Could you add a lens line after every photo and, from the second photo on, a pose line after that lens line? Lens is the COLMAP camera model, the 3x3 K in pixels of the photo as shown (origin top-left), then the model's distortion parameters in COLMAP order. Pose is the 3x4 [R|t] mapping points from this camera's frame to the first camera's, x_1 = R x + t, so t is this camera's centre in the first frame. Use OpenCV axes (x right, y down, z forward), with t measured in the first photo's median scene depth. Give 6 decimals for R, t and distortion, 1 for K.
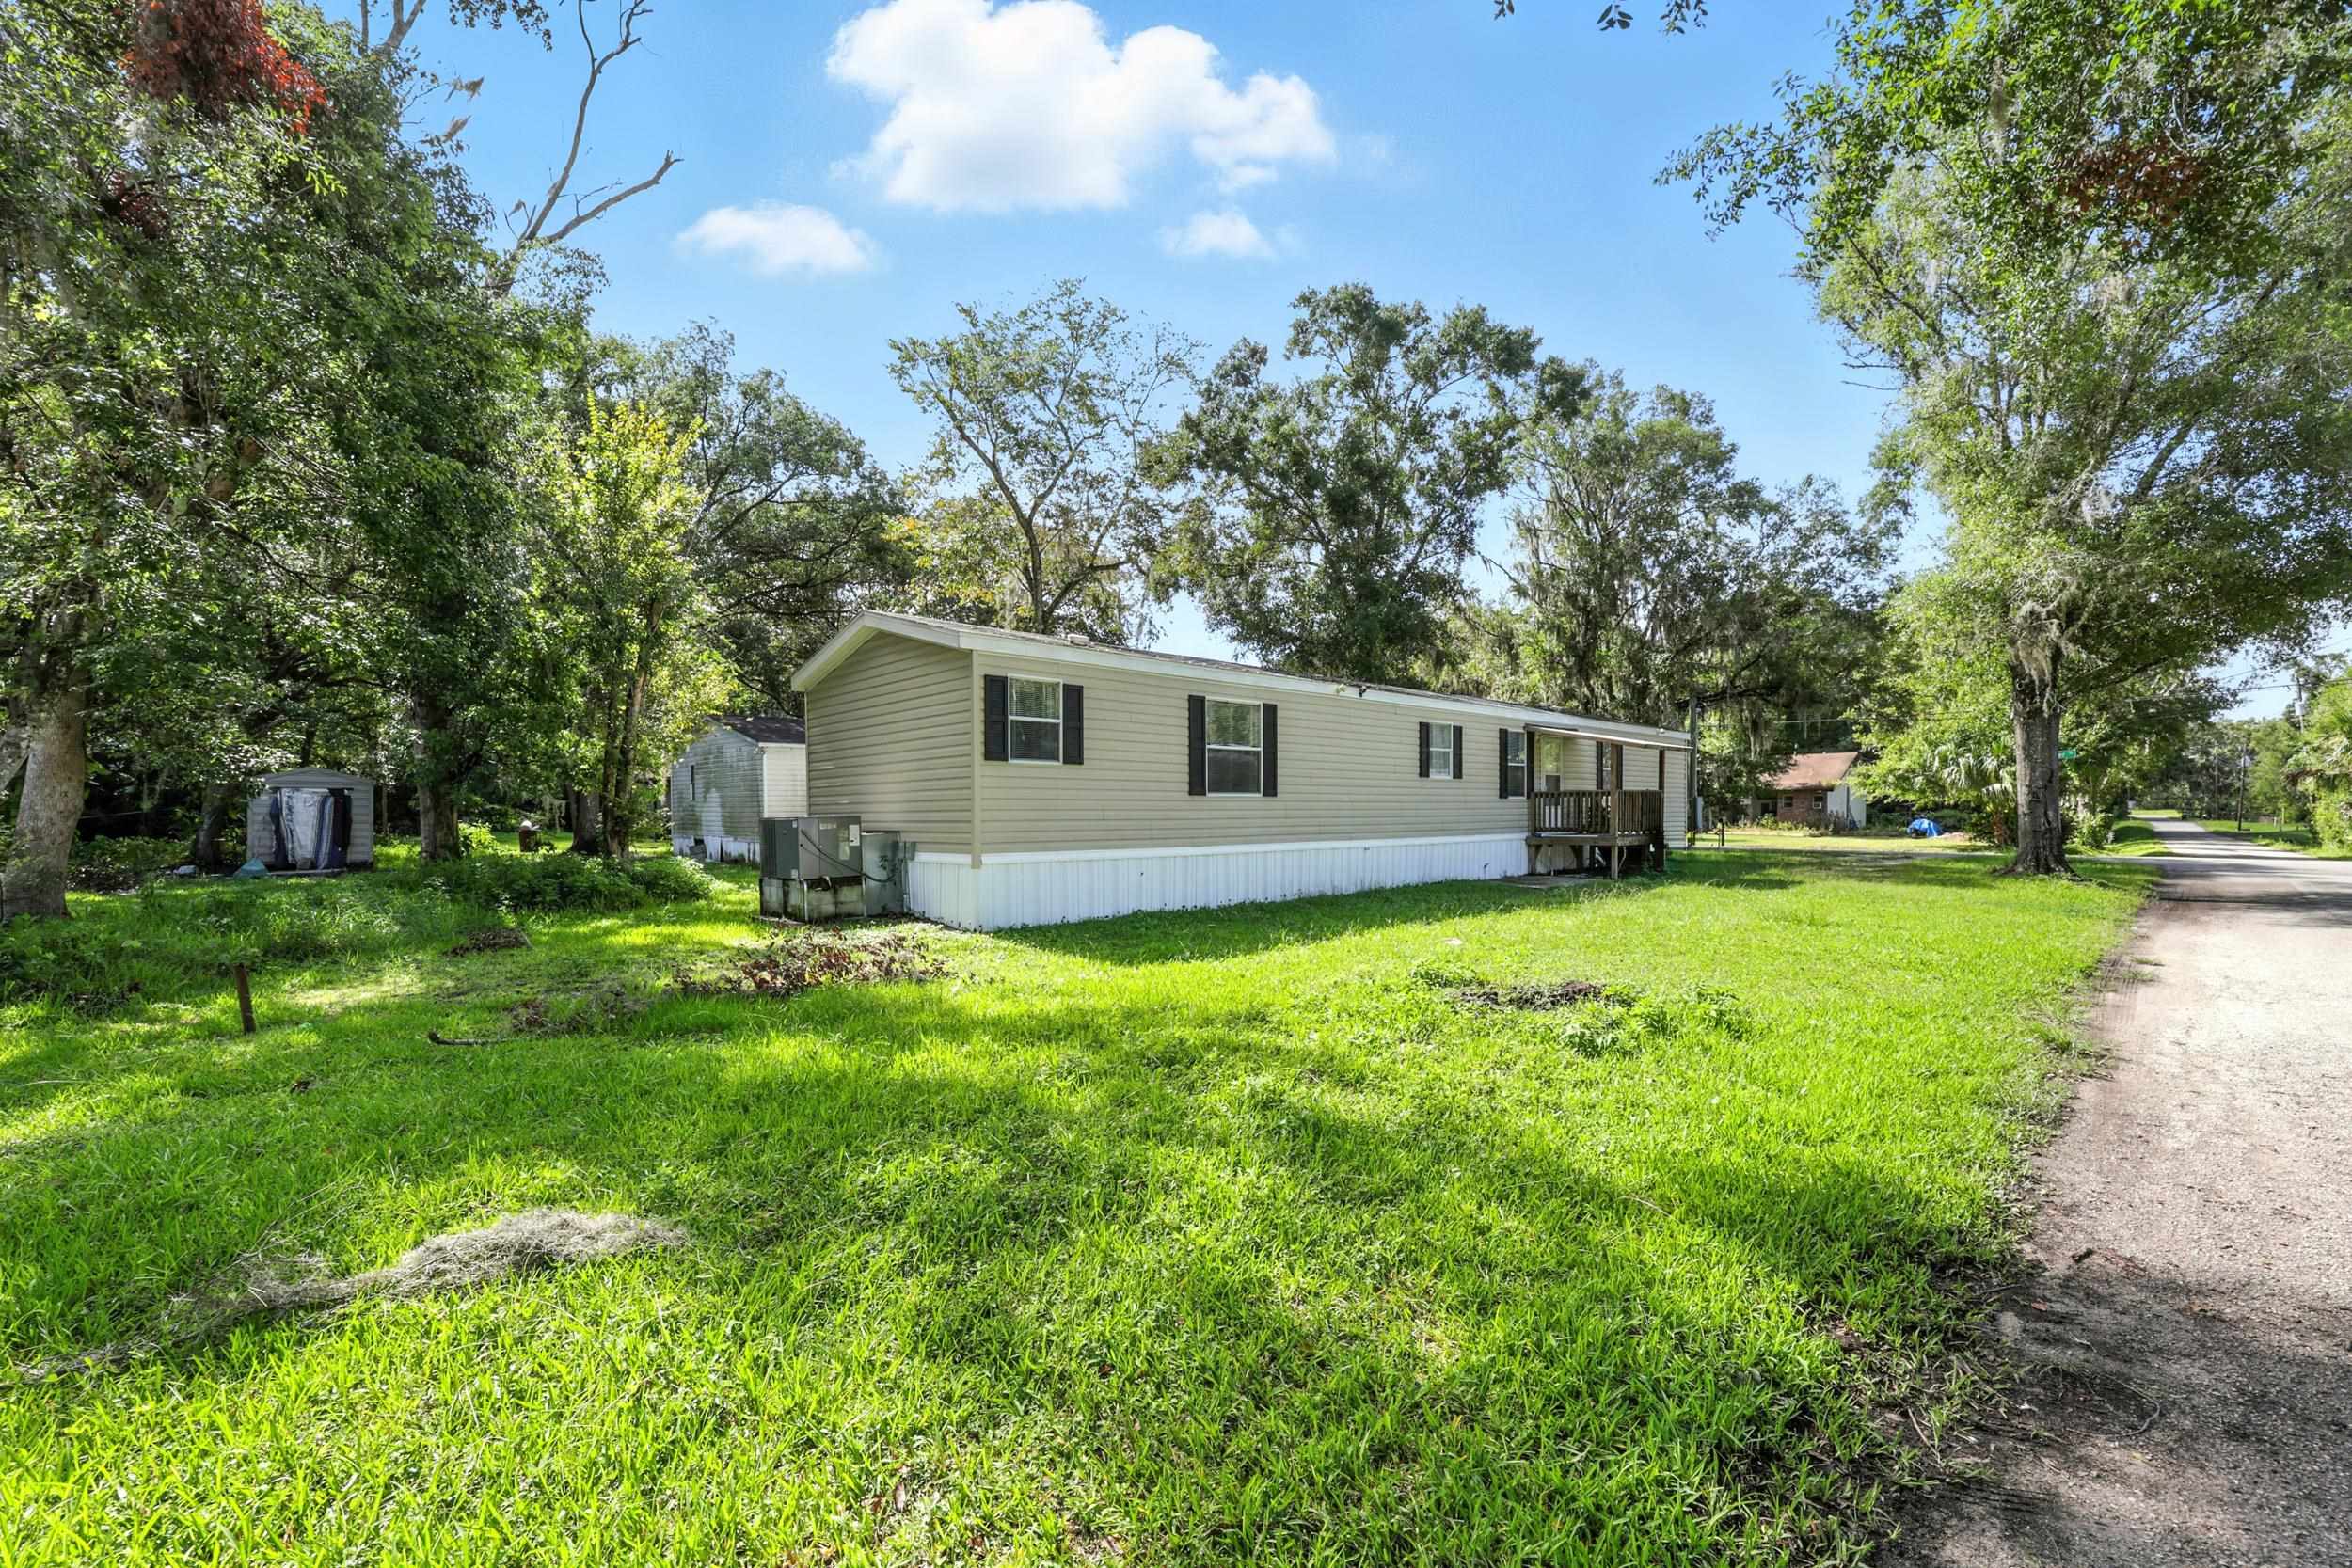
lens RADIAL K [[966.5, 0, 1174.2], [0, 966.5, 794.1], [0, 0, 1]] dist [0.002597, 0.000116]
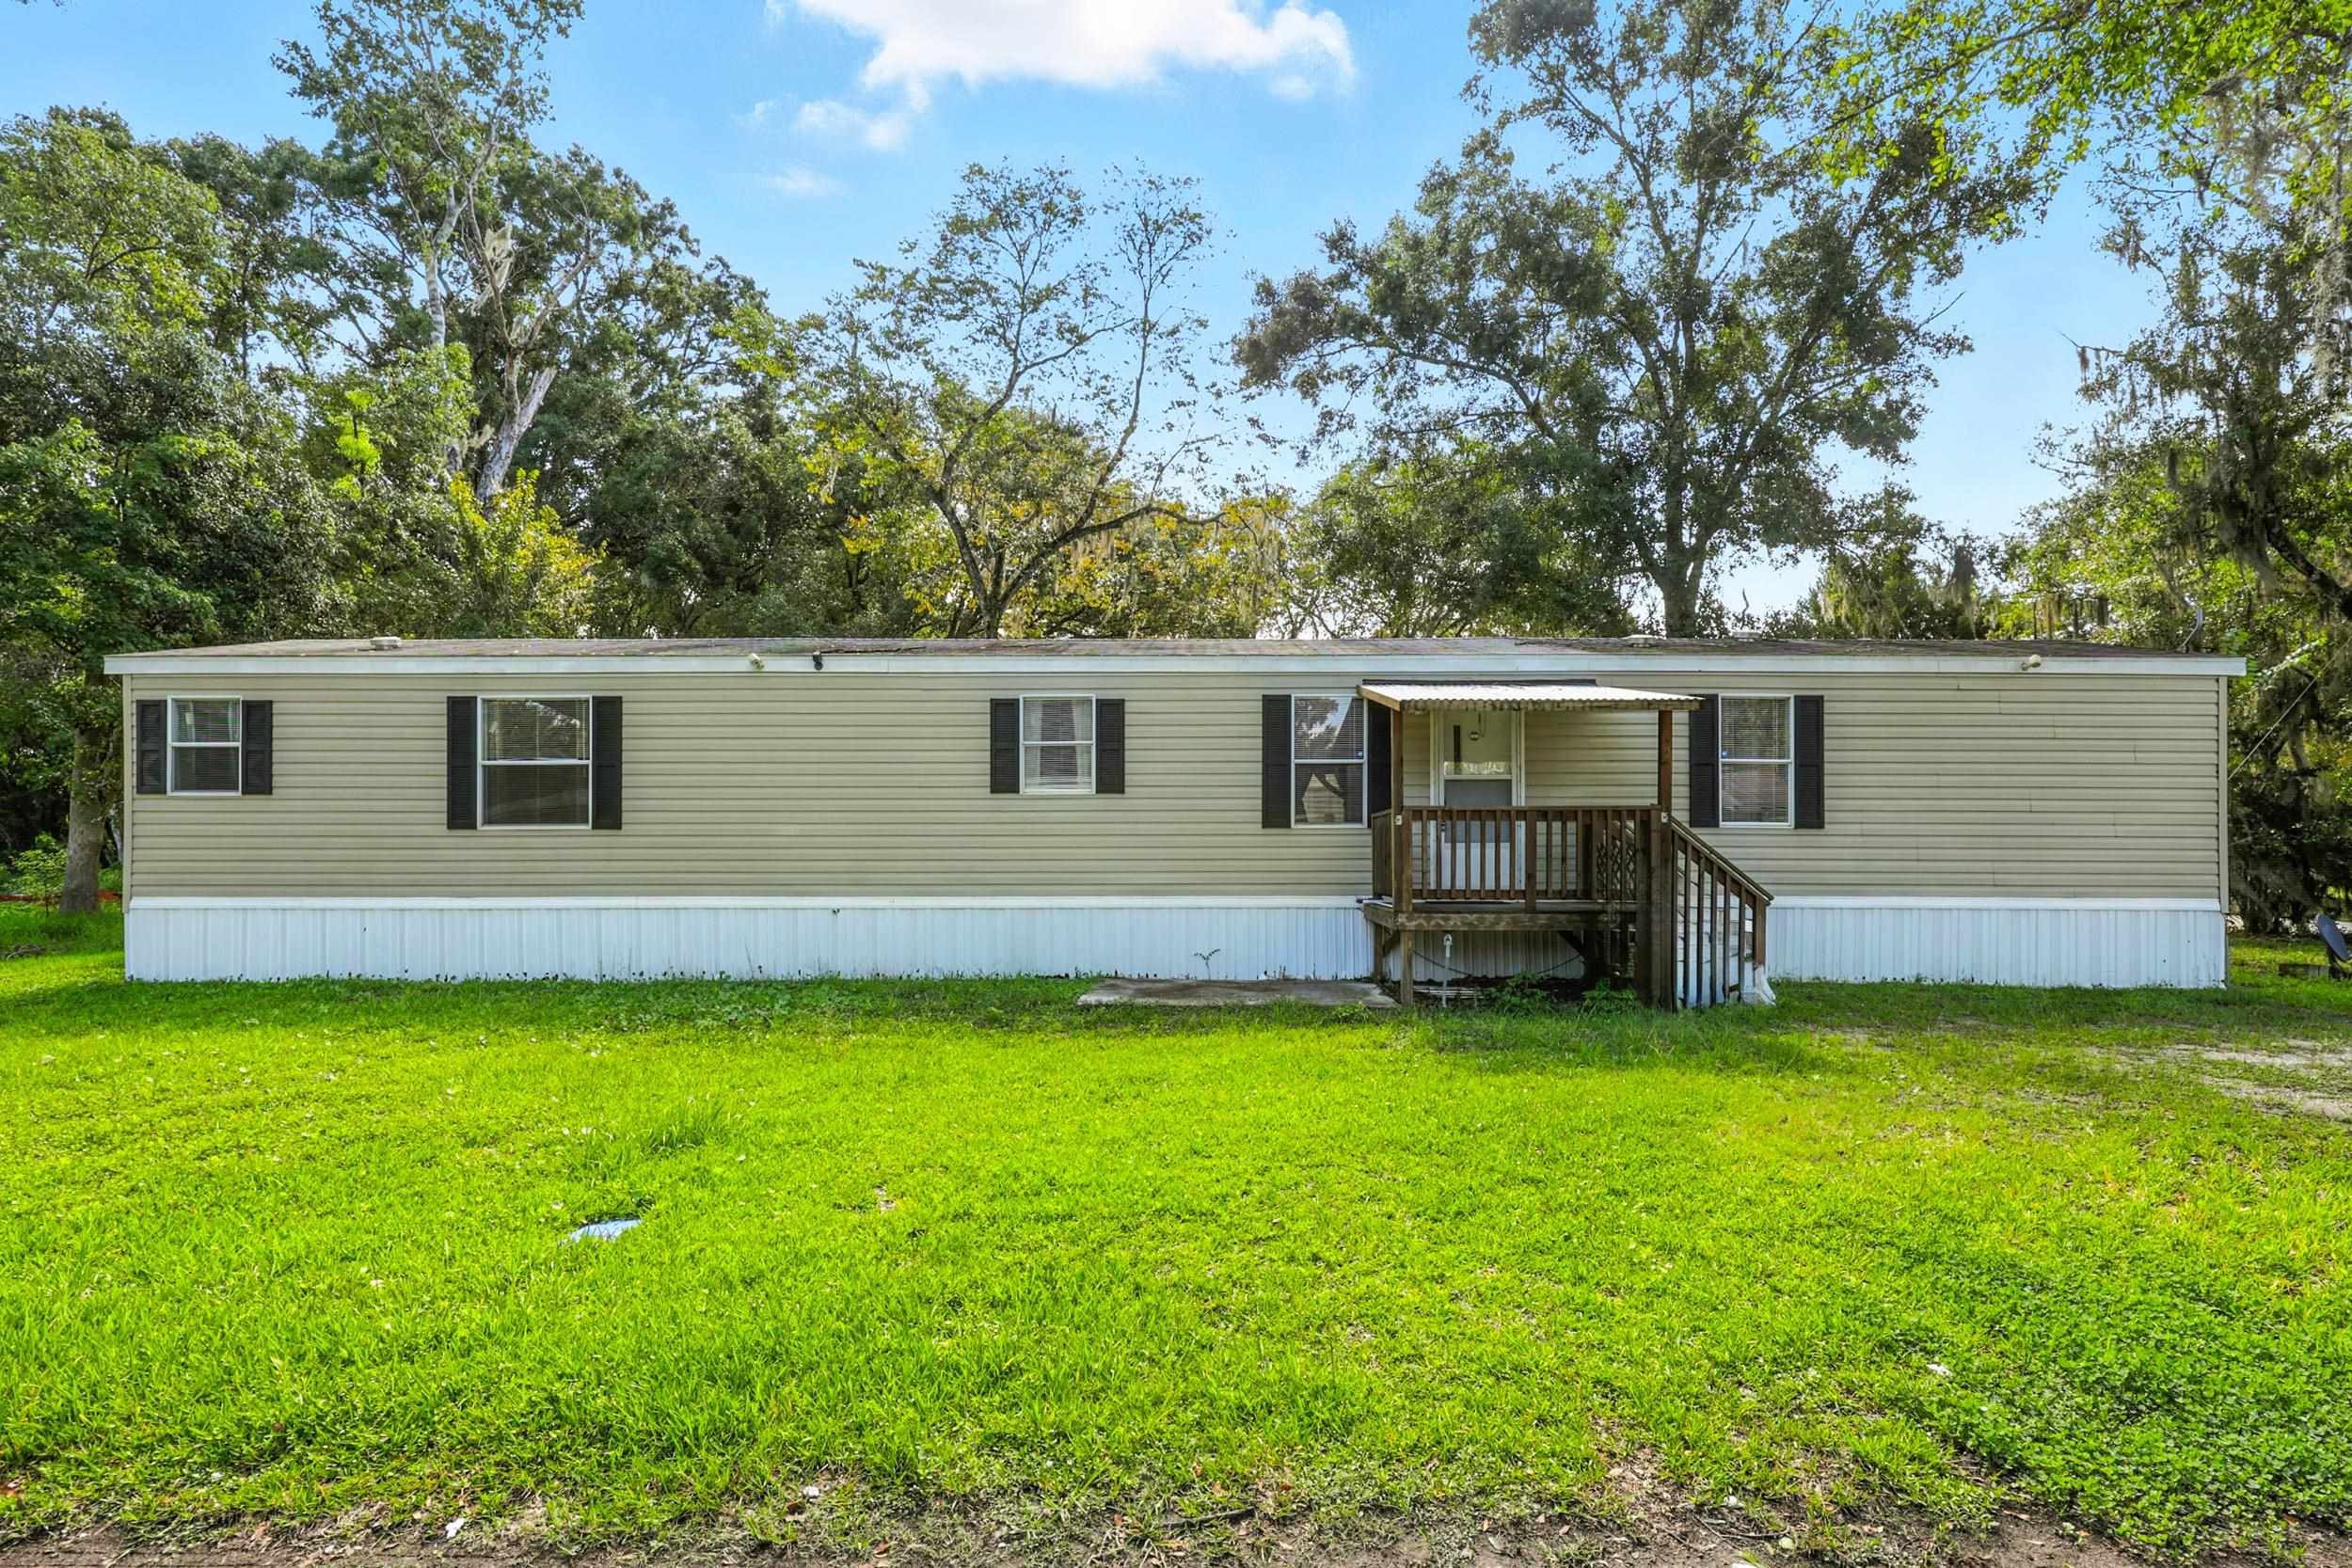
lens RADIAL K [[966.5, 0, 1174.2], [0, 966.5, 794.1], [0, 0, 1]] dist [0.002597, 0.000116]
pose [[0.730084, -0.034009, -0.682511, 0.810377], [0.009957, 0.999184, -0.039138, 0.007703], [0.683285, 0.021779, 0.729827, 0.718282]]
